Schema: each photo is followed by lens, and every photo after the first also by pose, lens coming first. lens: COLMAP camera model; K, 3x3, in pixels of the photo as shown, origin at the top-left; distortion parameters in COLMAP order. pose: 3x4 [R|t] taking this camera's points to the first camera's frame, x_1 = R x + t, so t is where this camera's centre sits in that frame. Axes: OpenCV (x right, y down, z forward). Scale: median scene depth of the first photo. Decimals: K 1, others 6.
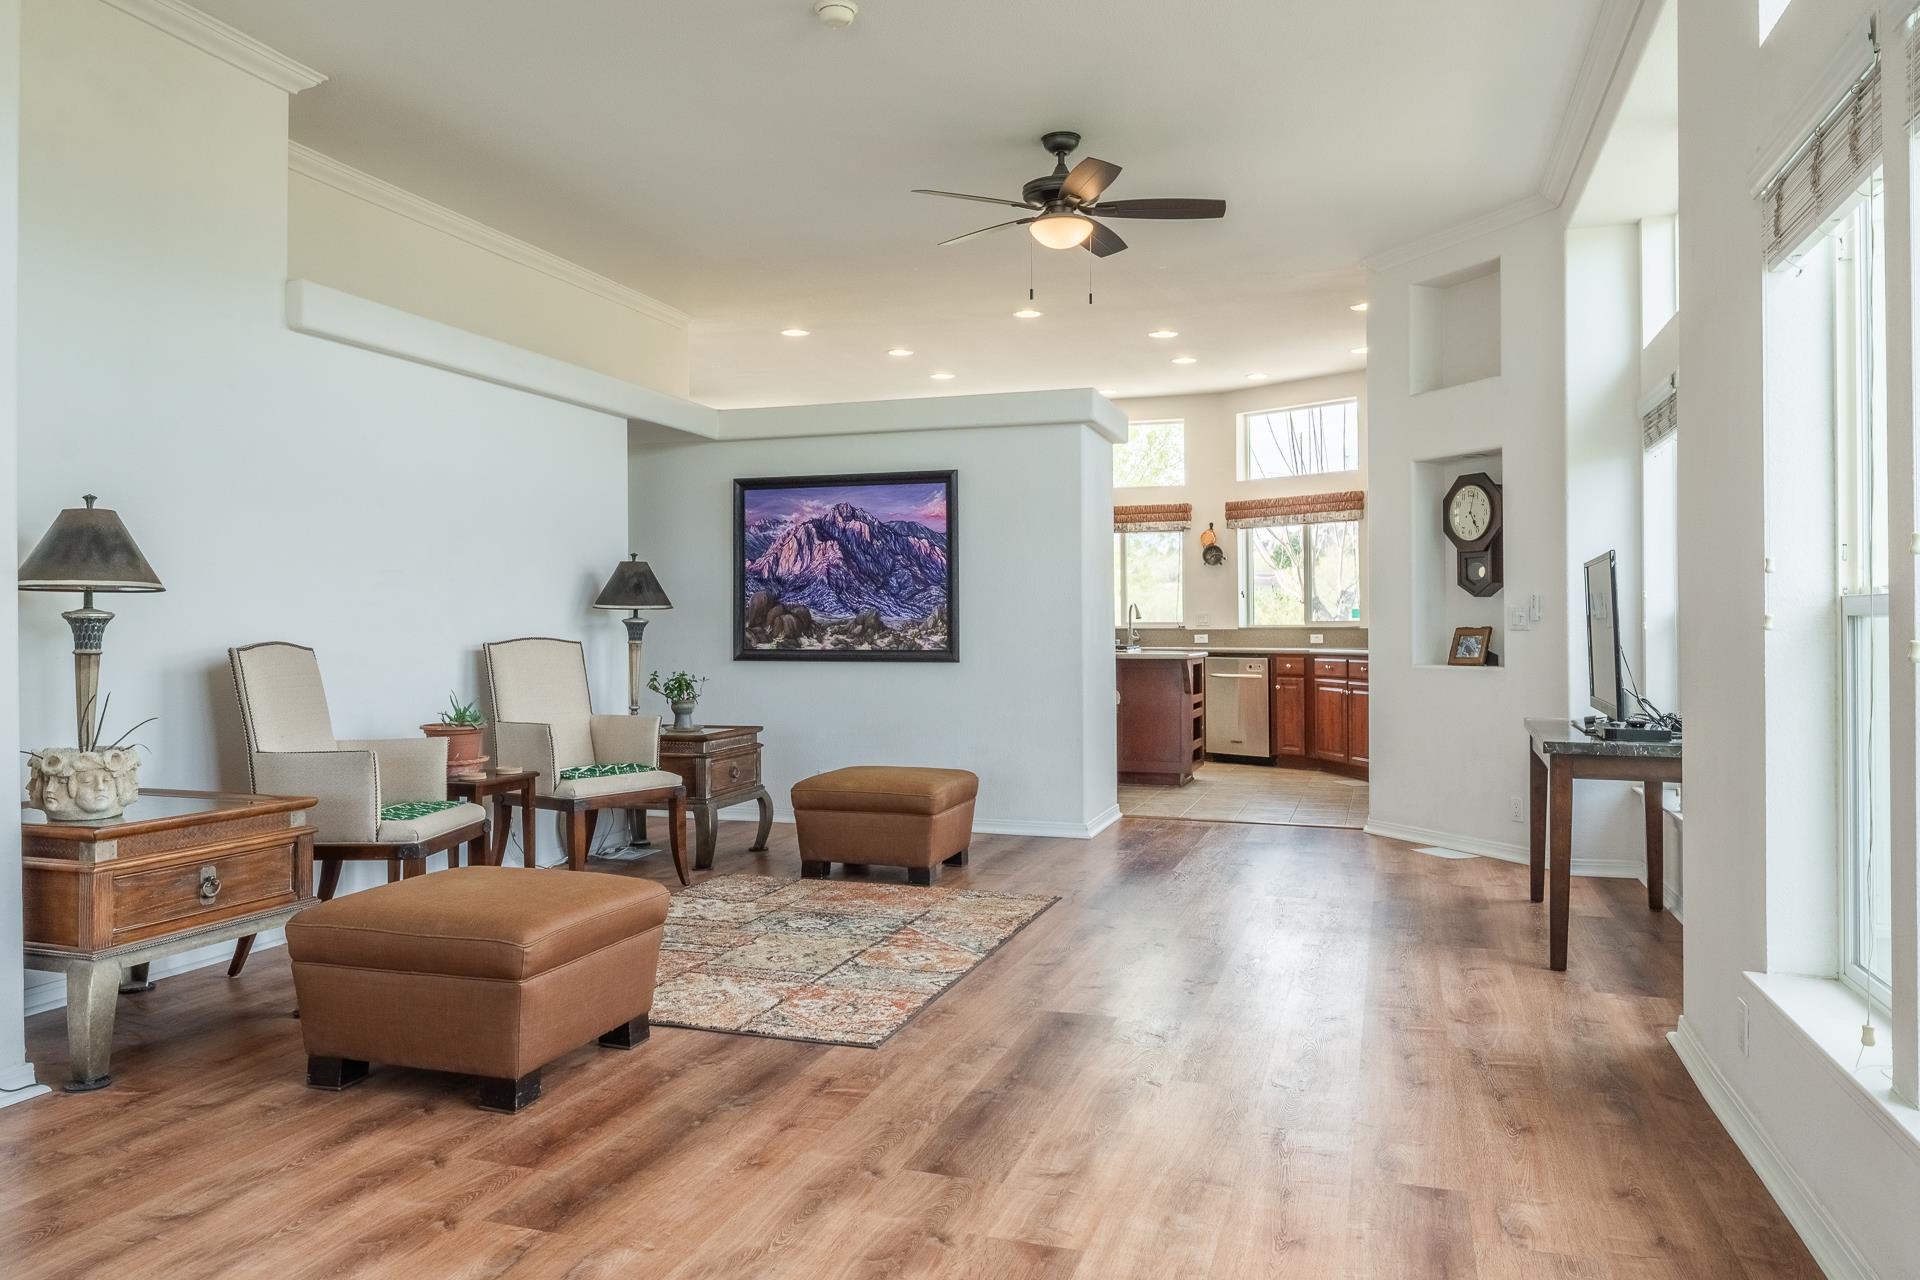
lens RADIAL K [[1391.6, 0, 953.9], [0, 1391.6, 634.6], [0, 0, 1]] dist [0.006764, 0.001628]
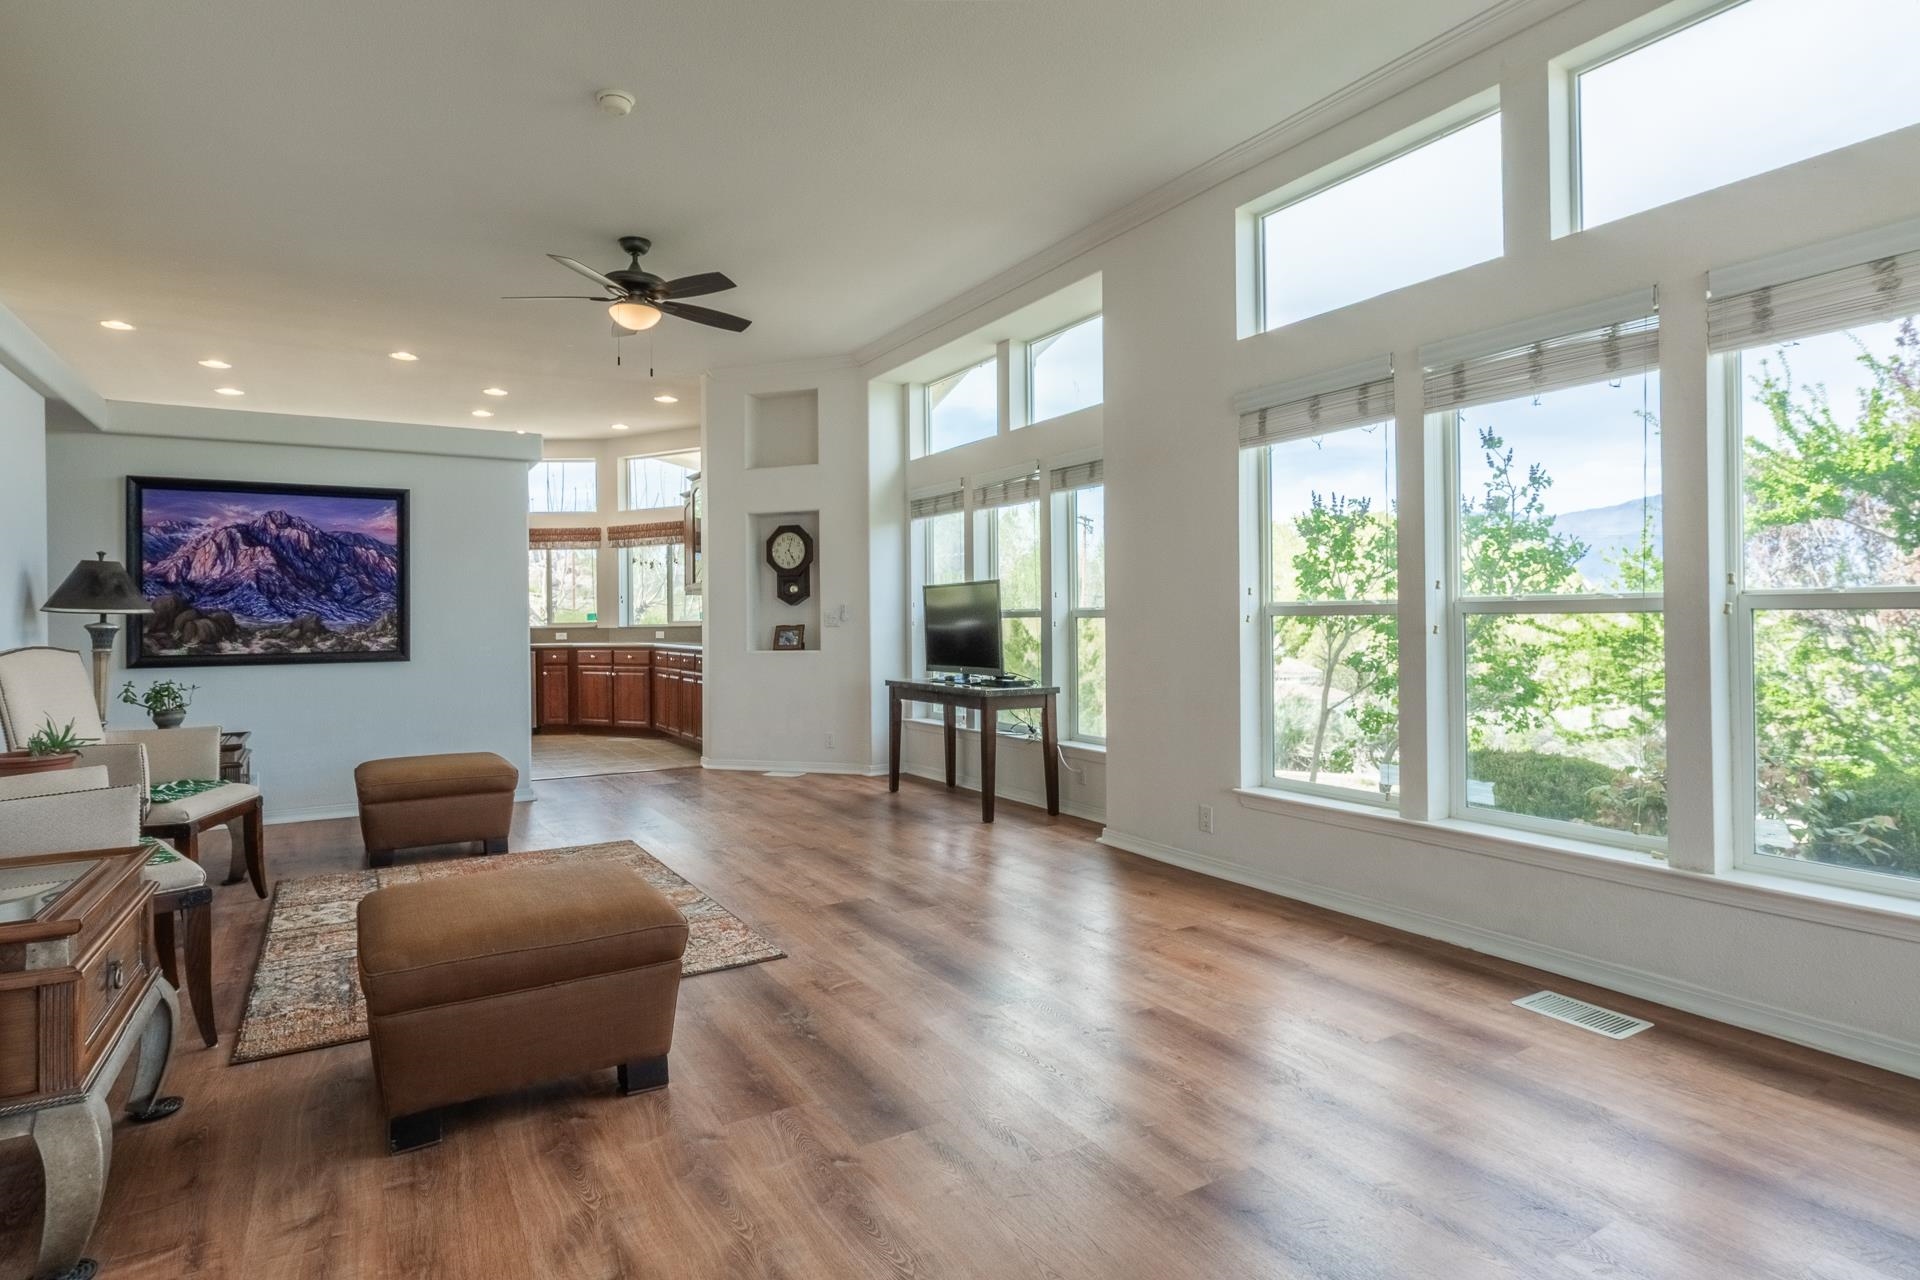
lens RADIAL K [[985.1, 0, 959.6], [0, 985.1, 632.4], [0, 0, 1]] dist [0.004509, 0.001011]
pose [[0.649933, -0.015244, 0.759839, -0.310771], [0.015295, 0.999859, 0.006977, -0.001781], [-0.759838, 0.007087, 0.650074, 0.142656]]
